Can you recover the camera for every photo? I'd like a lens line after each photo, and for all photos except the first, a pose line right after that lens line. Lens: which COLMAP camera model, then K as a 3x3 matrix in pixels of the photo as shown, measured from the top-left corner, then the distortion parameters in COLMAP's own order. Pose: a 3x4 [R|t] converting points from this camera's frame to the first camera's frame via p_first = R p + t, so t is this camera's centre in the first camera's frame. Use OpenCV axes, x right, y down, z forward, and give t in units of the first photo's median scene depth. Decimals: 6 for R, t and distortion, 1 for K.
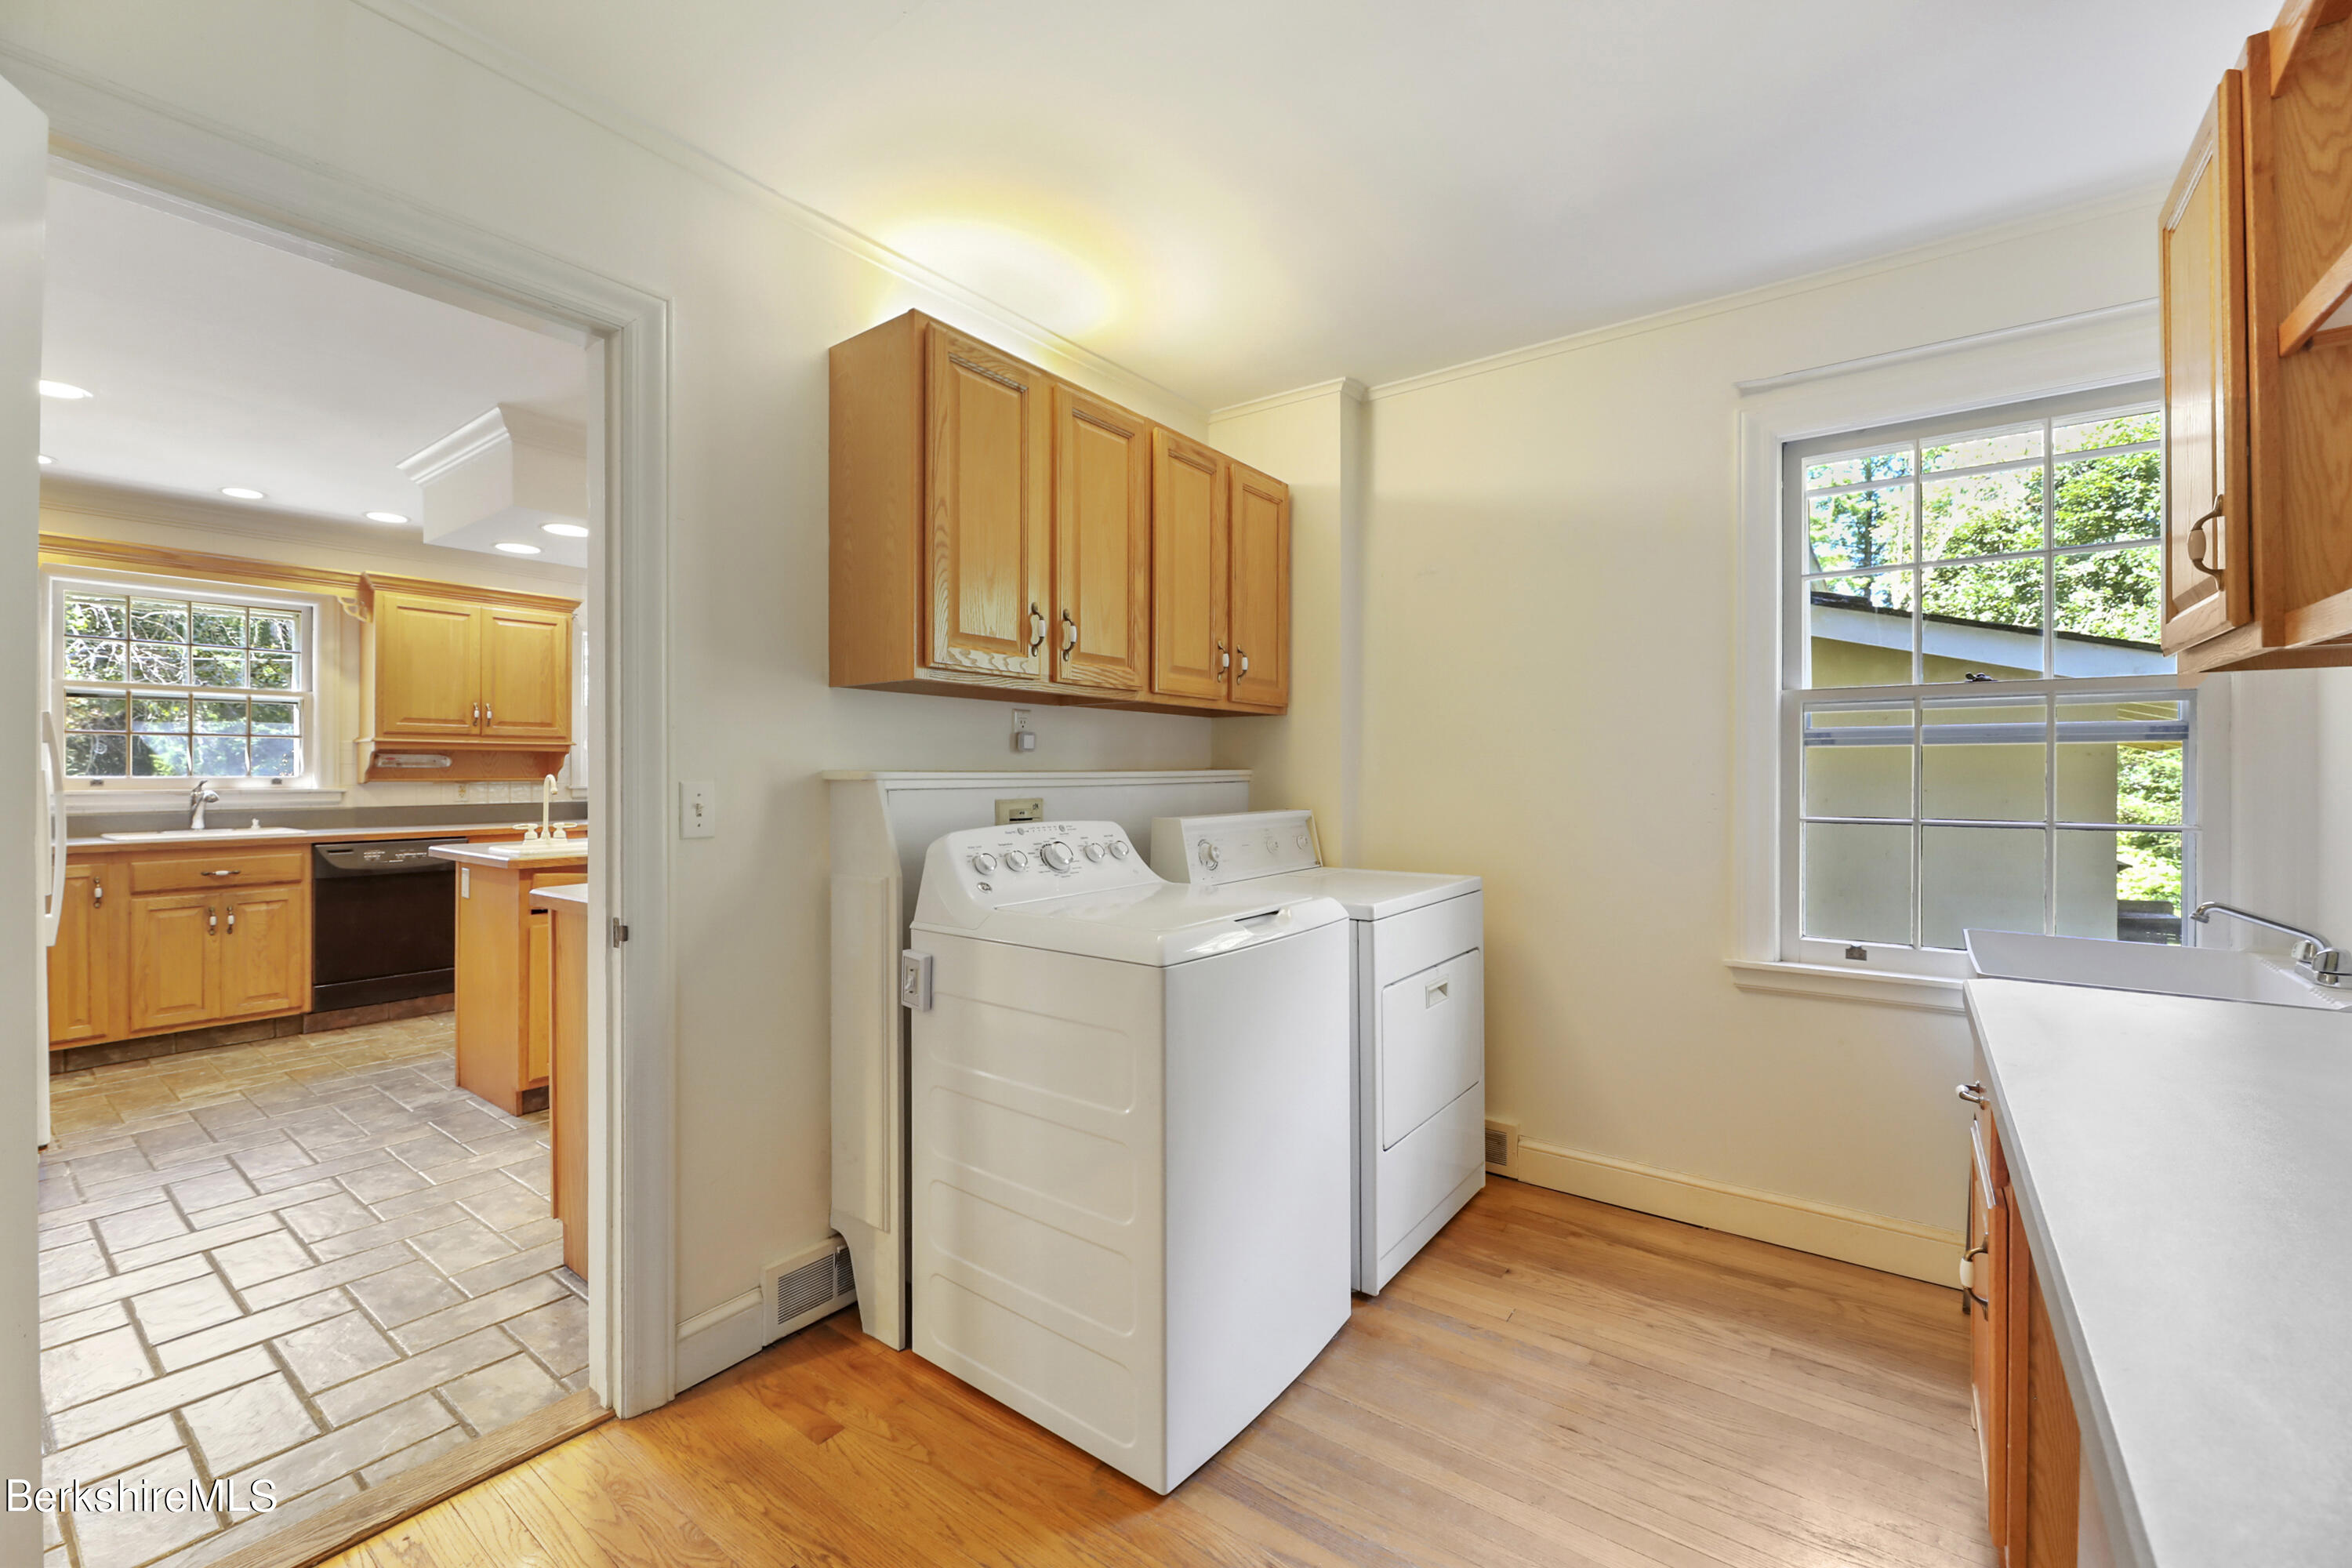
lens RADIAL K [[973.7, 0, 1169.5], [0, 973.7, 772.5], [0, 0, 1]] dist [-0.001788, -0.000480]
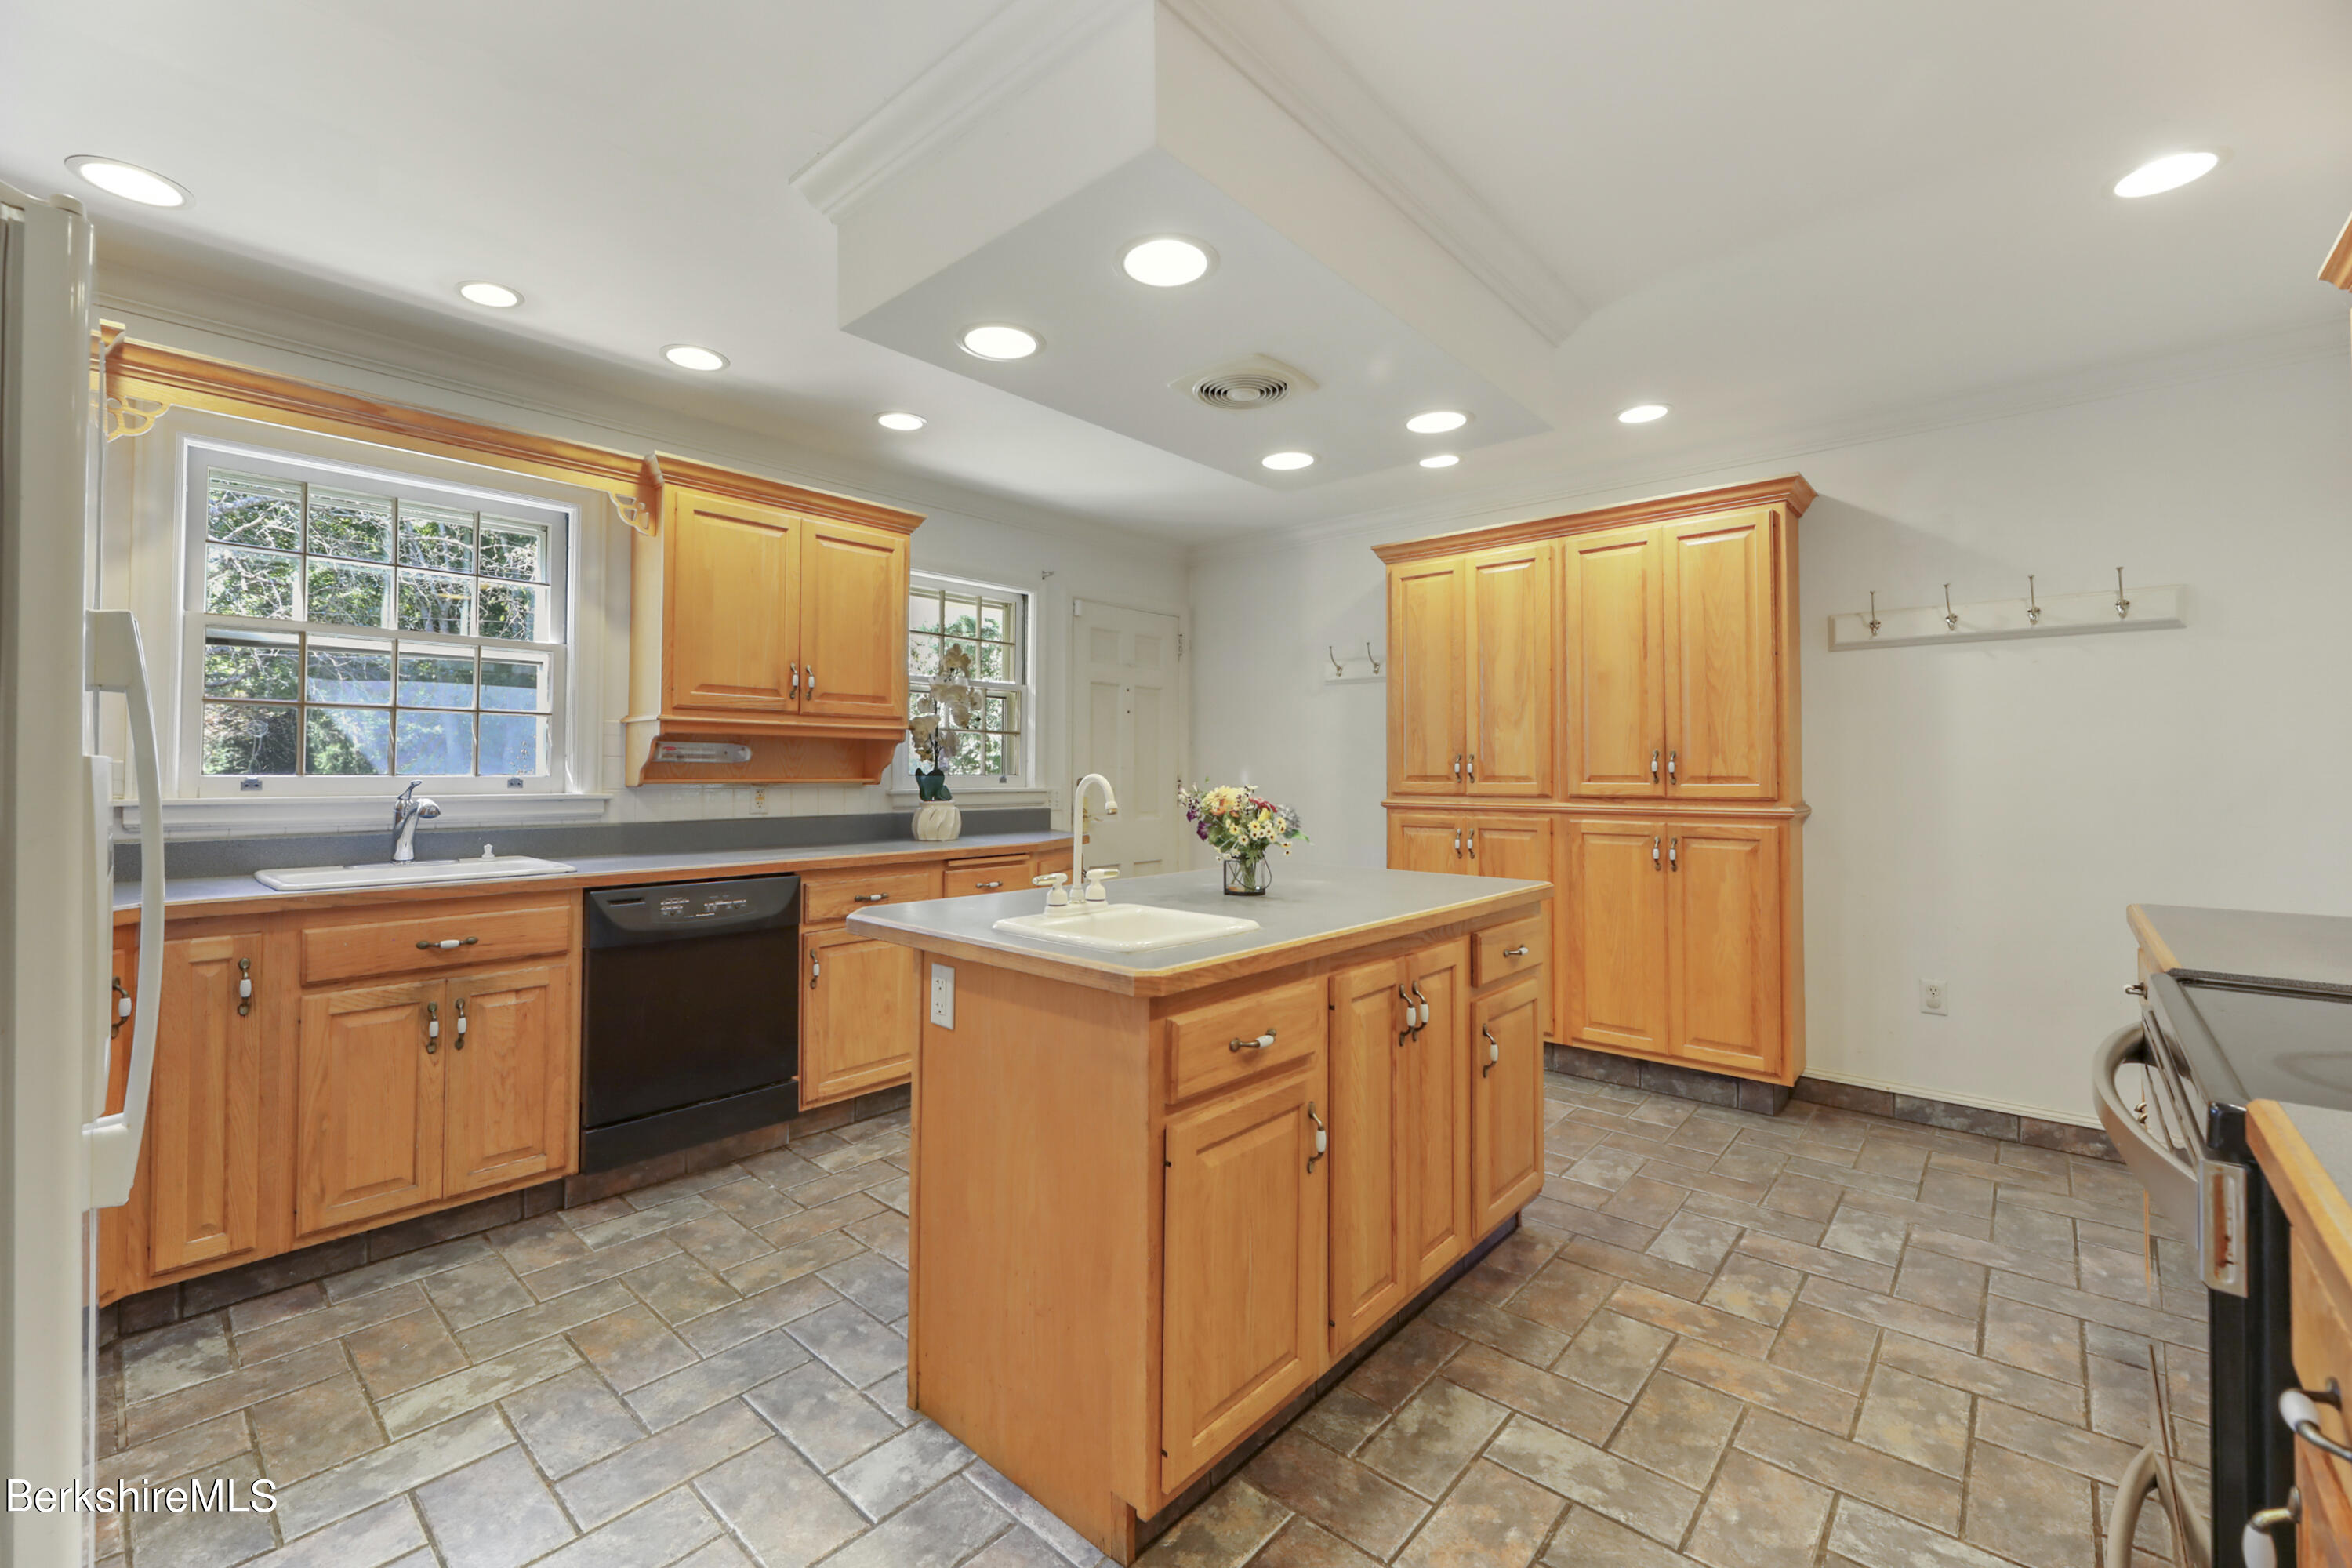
lens RADIAL K [[961.4, 0, 1167.5], [0, 961.4, 754.2], [0, 0, 1]] dist [0.001209, -0.000177]
pose [[0.996562, 0.002495, -0.082817, -0.476995], [-0.004196, 0.999784, -0.020376, 0.001669], [0.082749, 0.020654, 0.996356, 0.440391]]
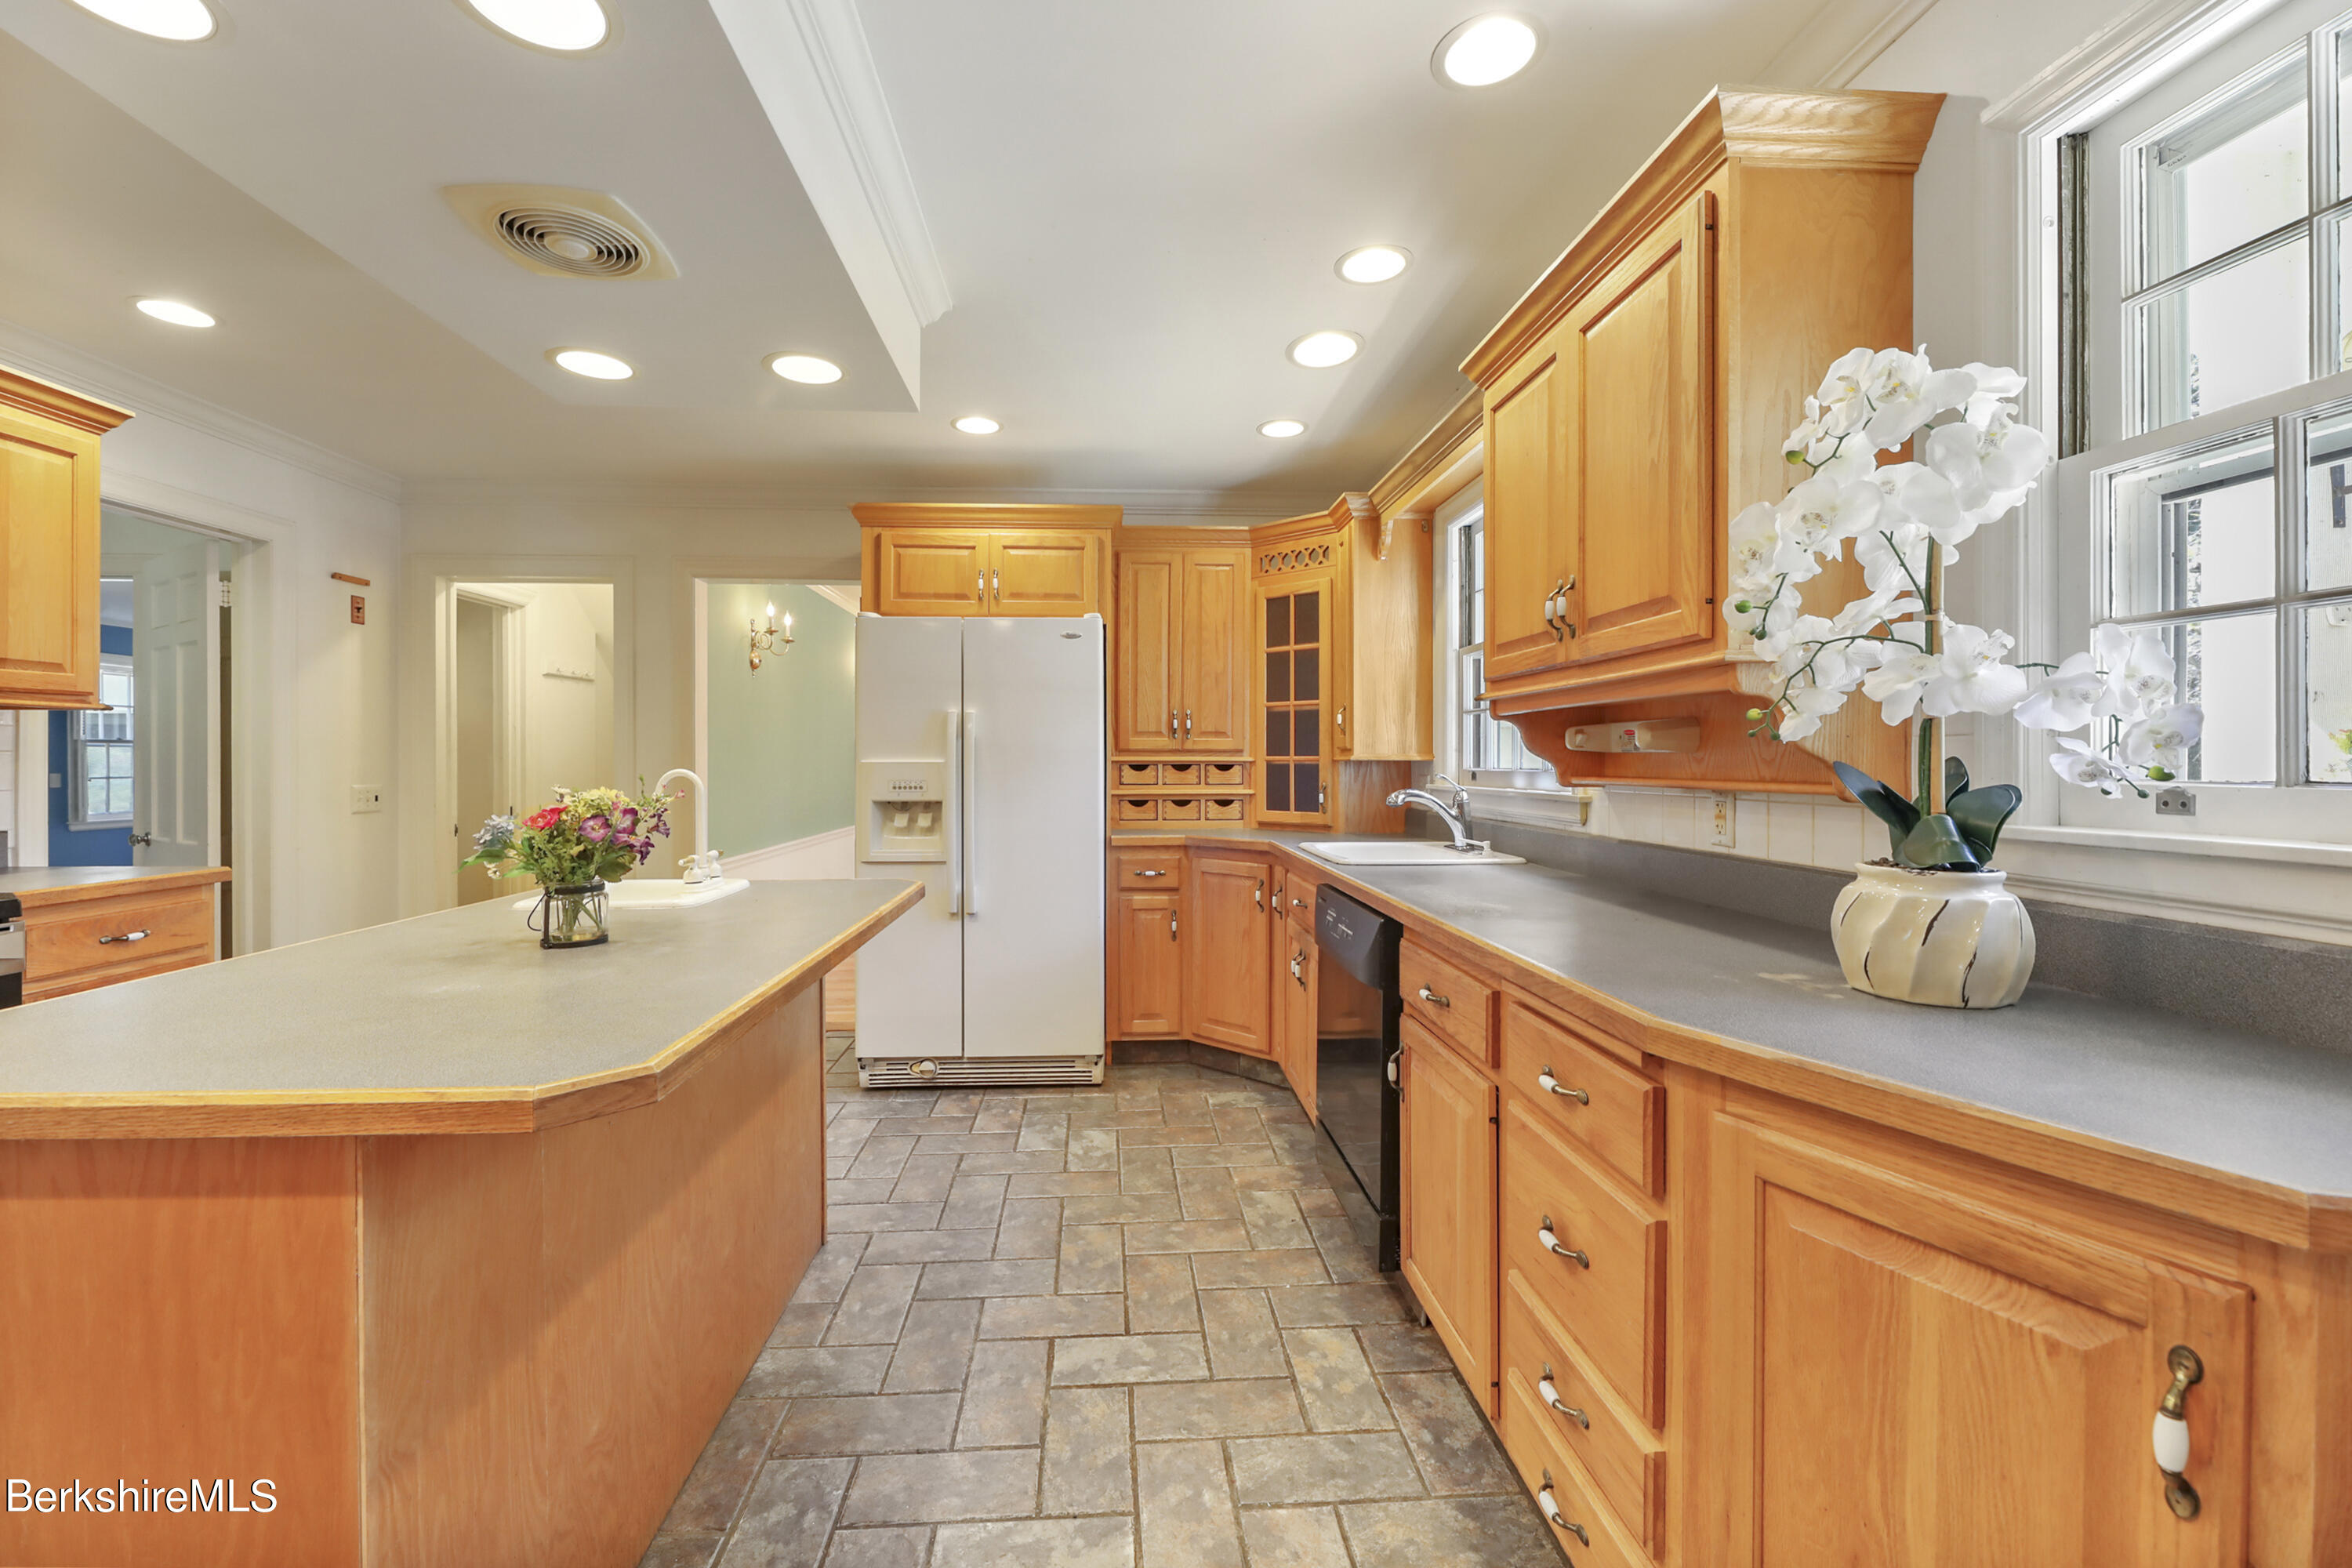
lens RADIAL K [[953.1, 0, 1158.3], [0, 953.1, 762.7], [0, 0, 1]] dist [0.002579, -0.006184]
pose [[-0.759844, 0.003535, -0.650096, -0.412144], [0.001625, 0.999992, 0.003539, -0.003047], [0.650103, 0.001633, -0.759844, 1.381650]]
